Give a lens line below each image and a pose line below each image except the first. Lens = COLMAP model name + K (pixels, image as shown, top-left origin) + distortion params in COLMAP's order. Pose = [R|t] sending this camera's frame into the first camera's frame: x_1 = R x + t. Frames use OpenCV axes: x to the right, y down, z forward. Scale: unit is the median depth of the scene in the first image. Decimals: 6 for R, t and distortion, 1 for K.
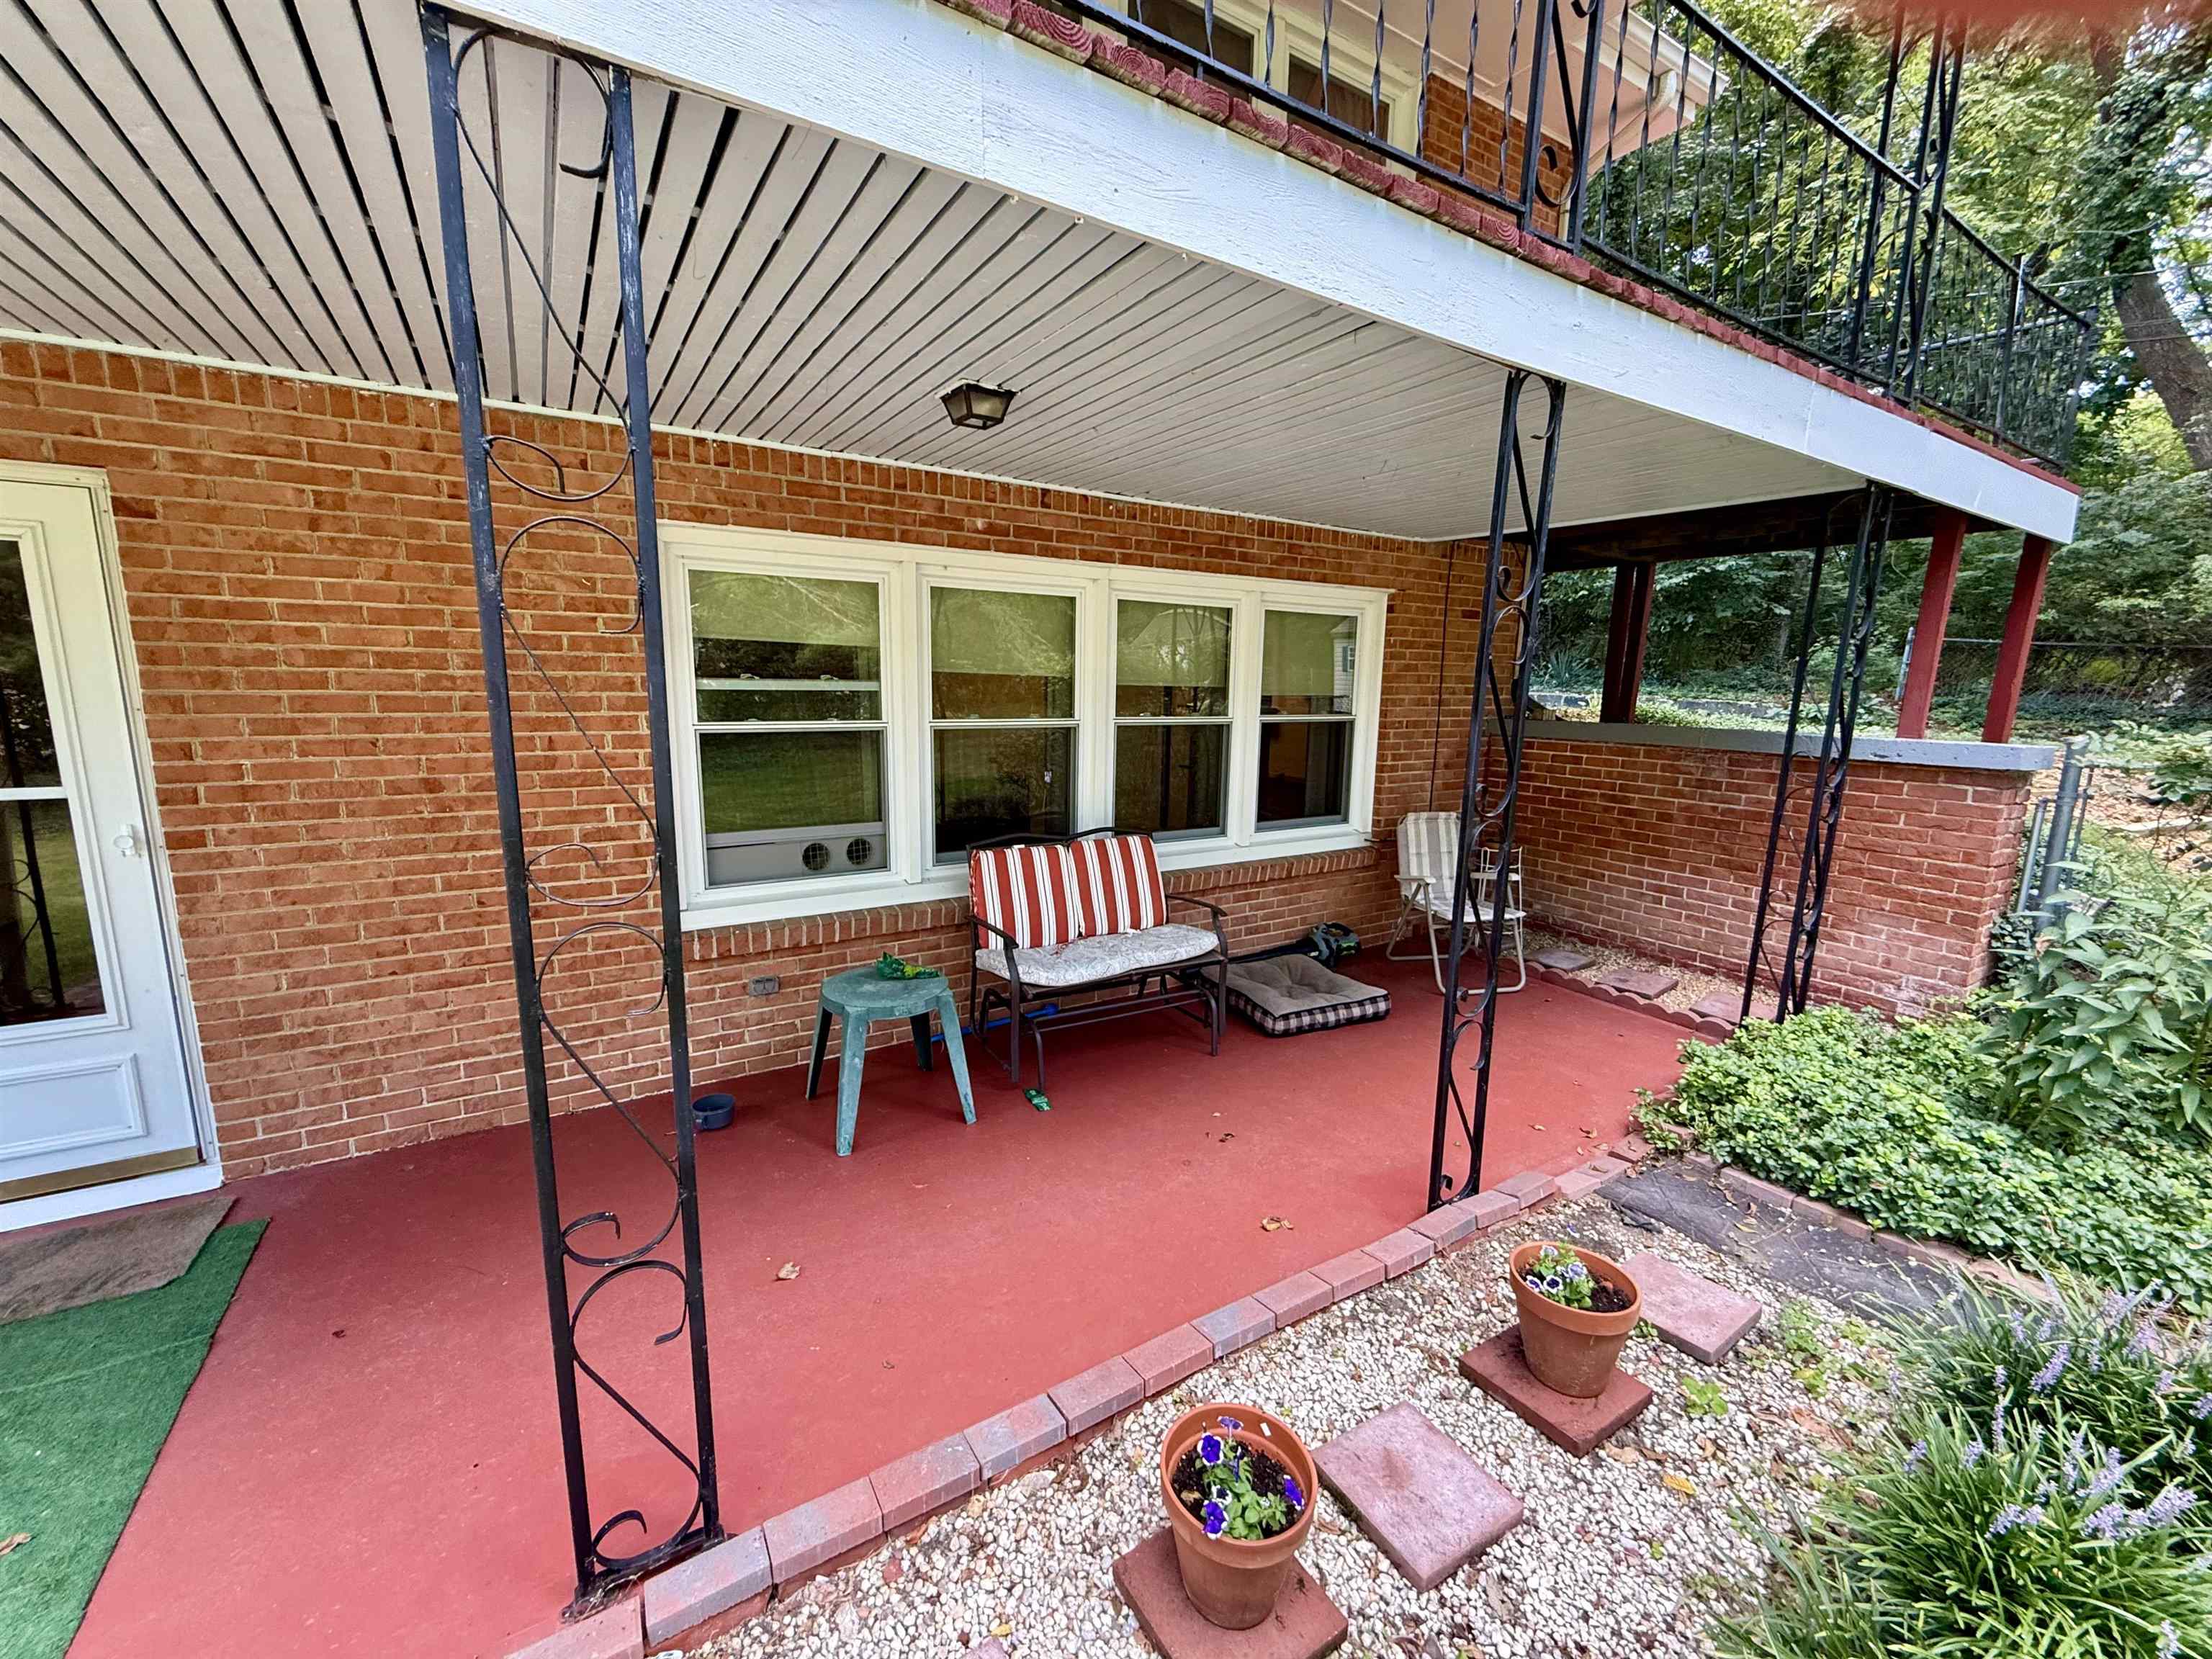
lens RADIAL K [[880.2, 0, 1097.9], [0, 880.2, 829.5], [0, 0, 1]] dist [-0.000257, -0.000311]
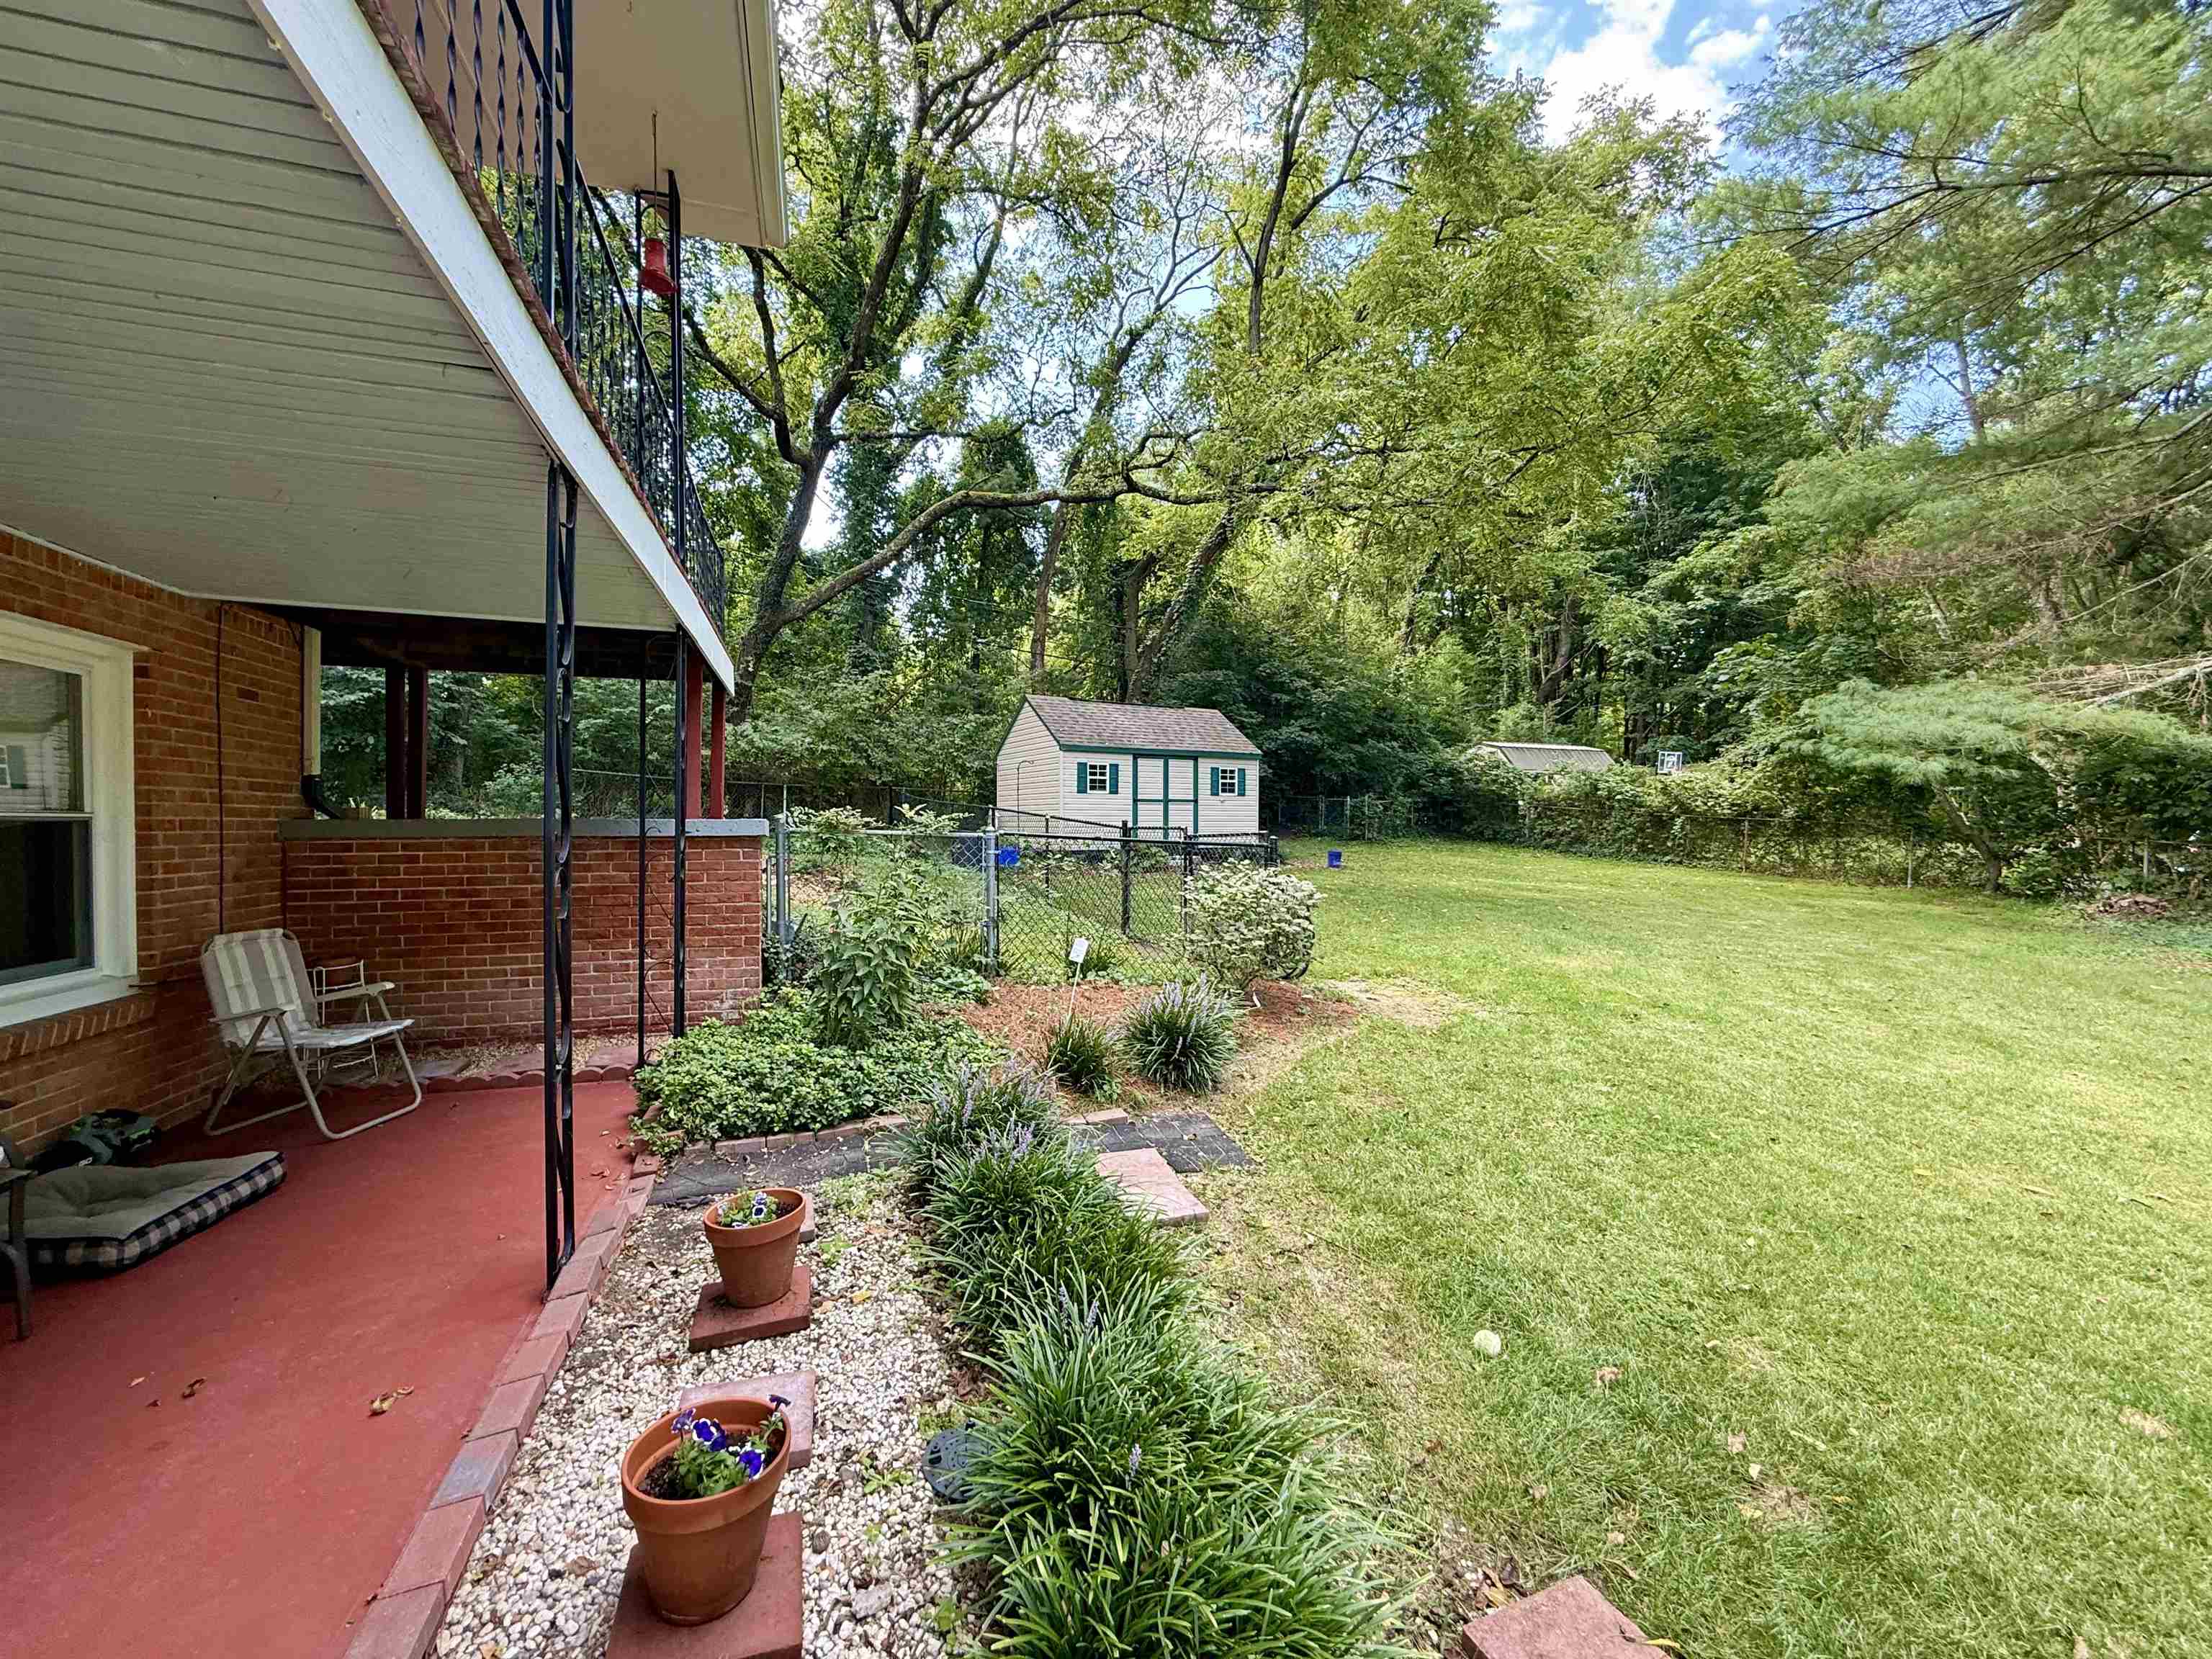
lens RADIAL K [[880.1, 0, 1099.4], [0, 880.1, 828.2], [0, 0, 1]] dist [0.001000, -0.000335]
pose [[0.237552, -0.020255, 0.971164, -0.260612], [0.172364, 0.984796, -0.021622, 0.047872], [-0.955960, 0.172530, 0.237431, 0.079638]]
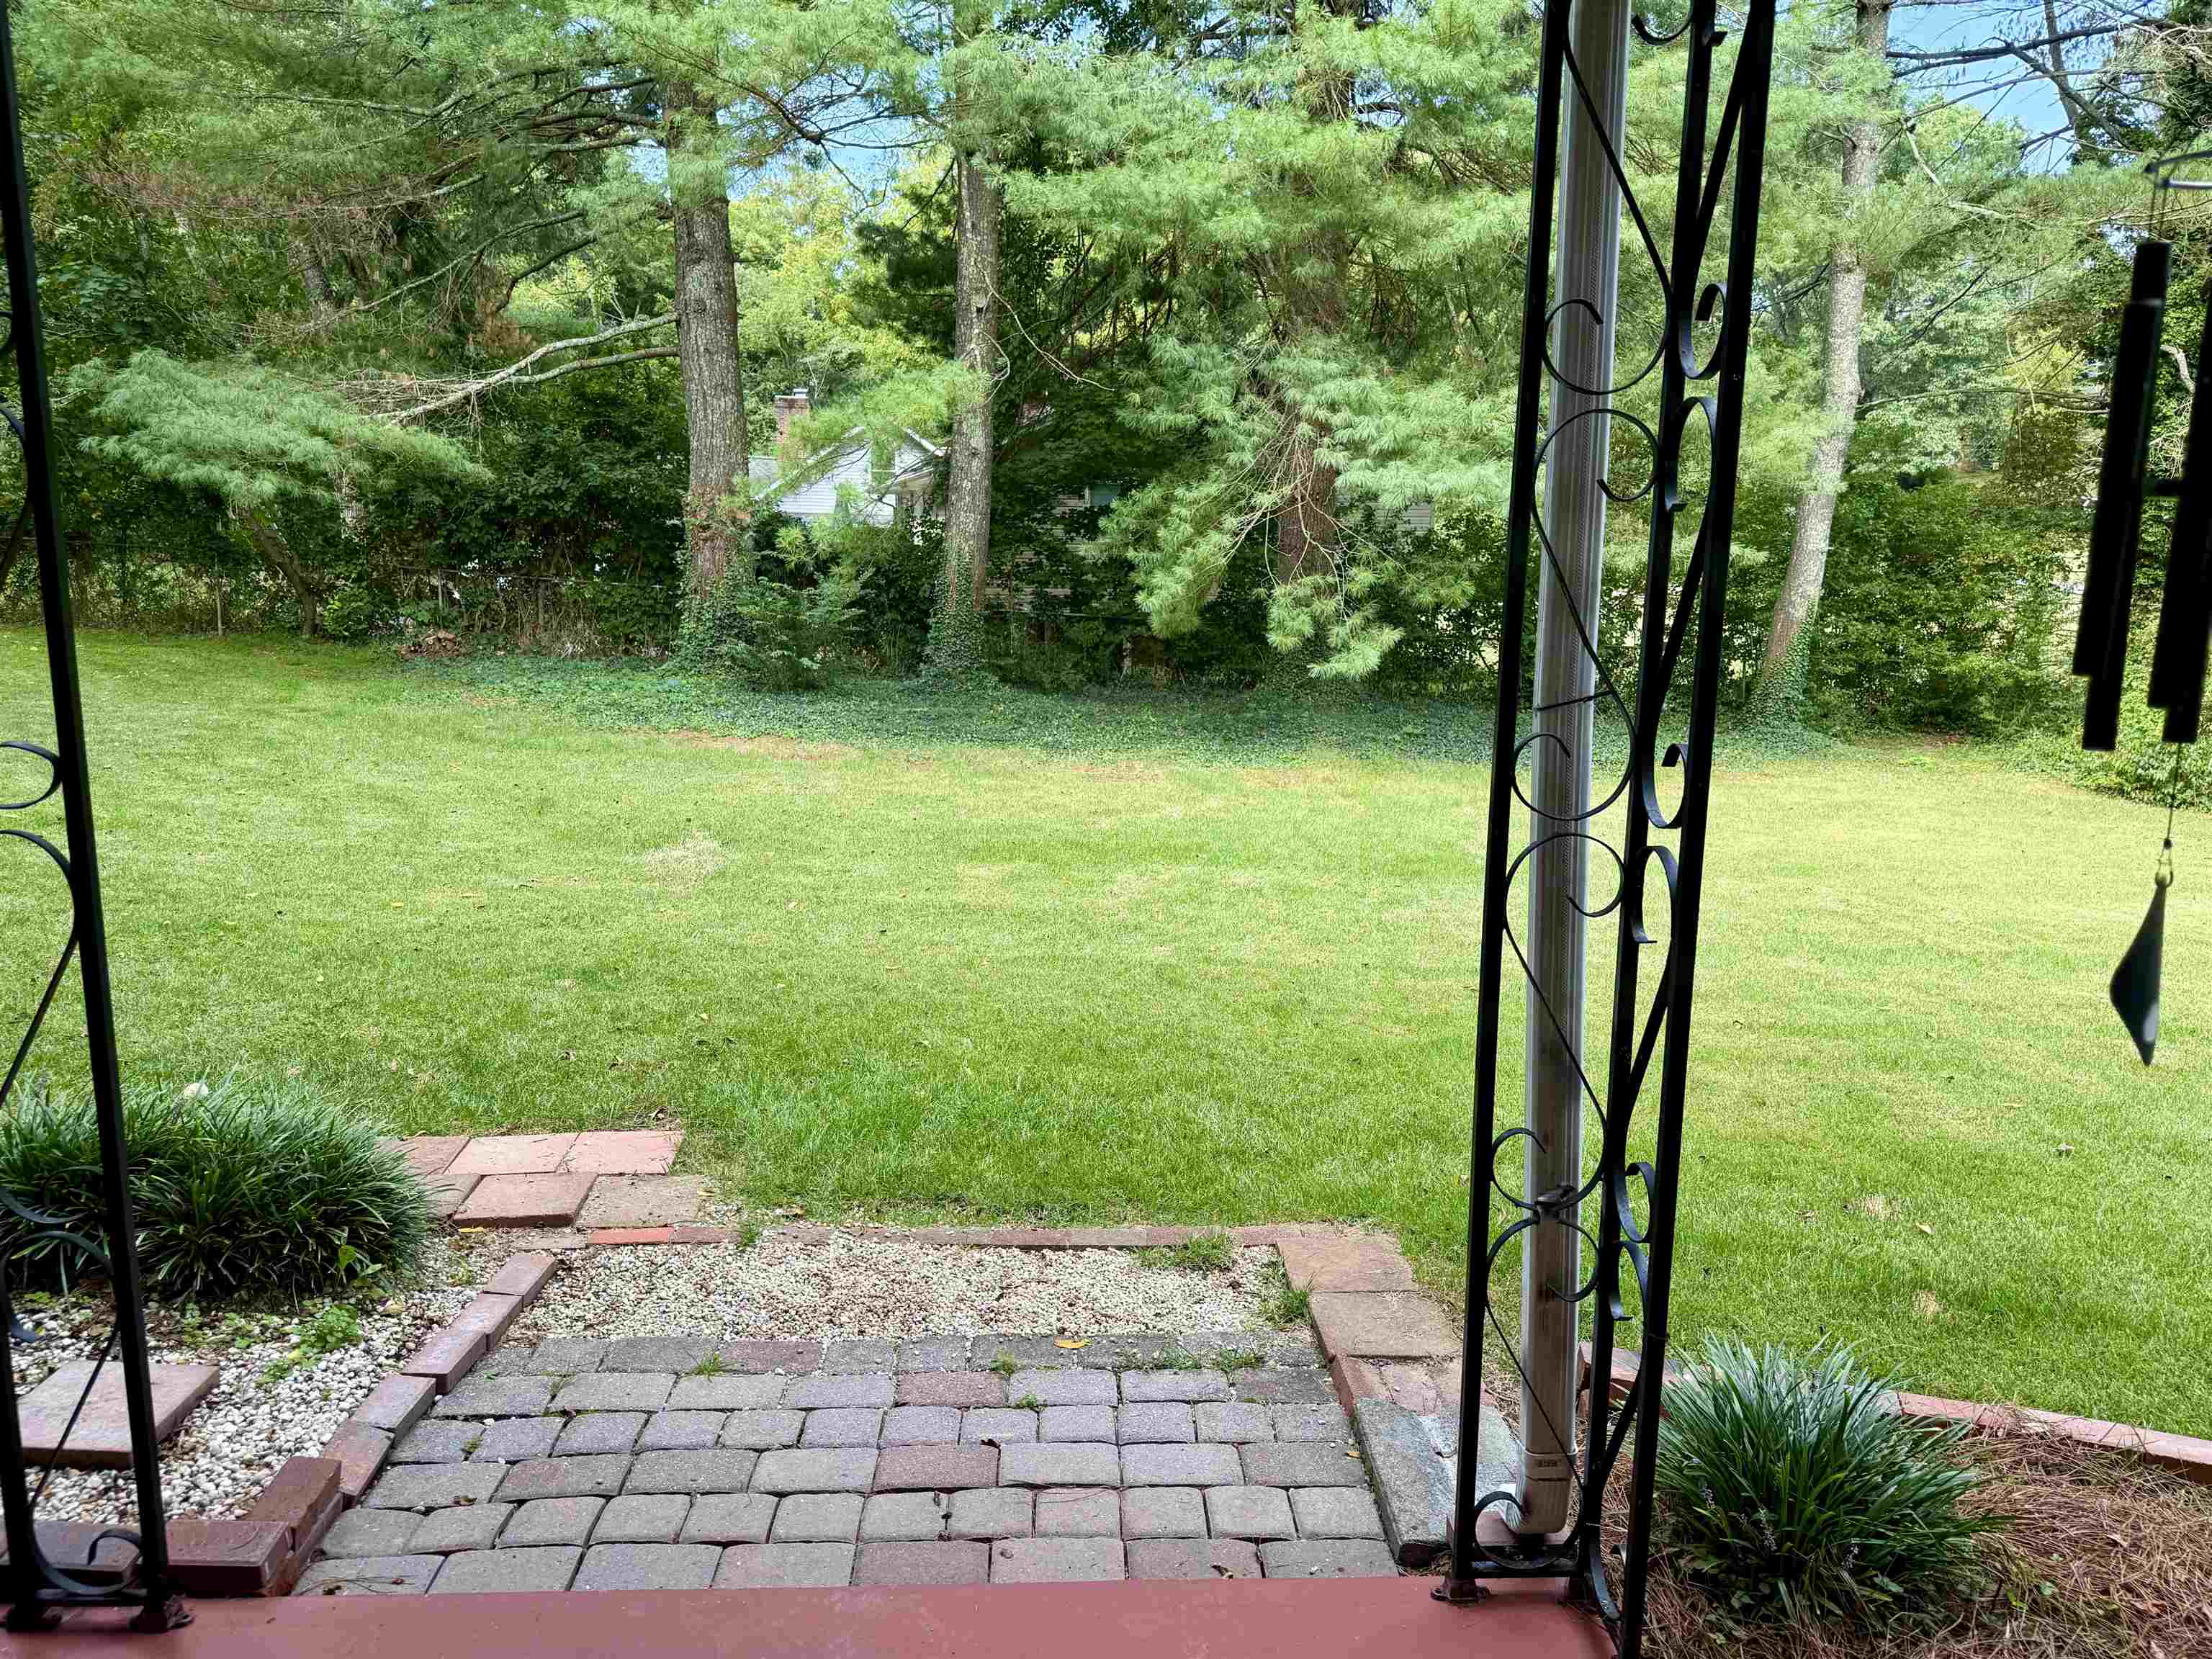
lens RADIAL K [[1564.8, 0, 1110.2], [0, 1564.8, 838.2], [0, 0, 1]] dist [0.175273, -0.310624]
pose [[-0.865192, -0.118927, 0.487134, -0.801447], [0.062310, 0.938440, 0.339776, -0.130538], [-0.497555, 0.324324, -0.804520, 0.602497]]
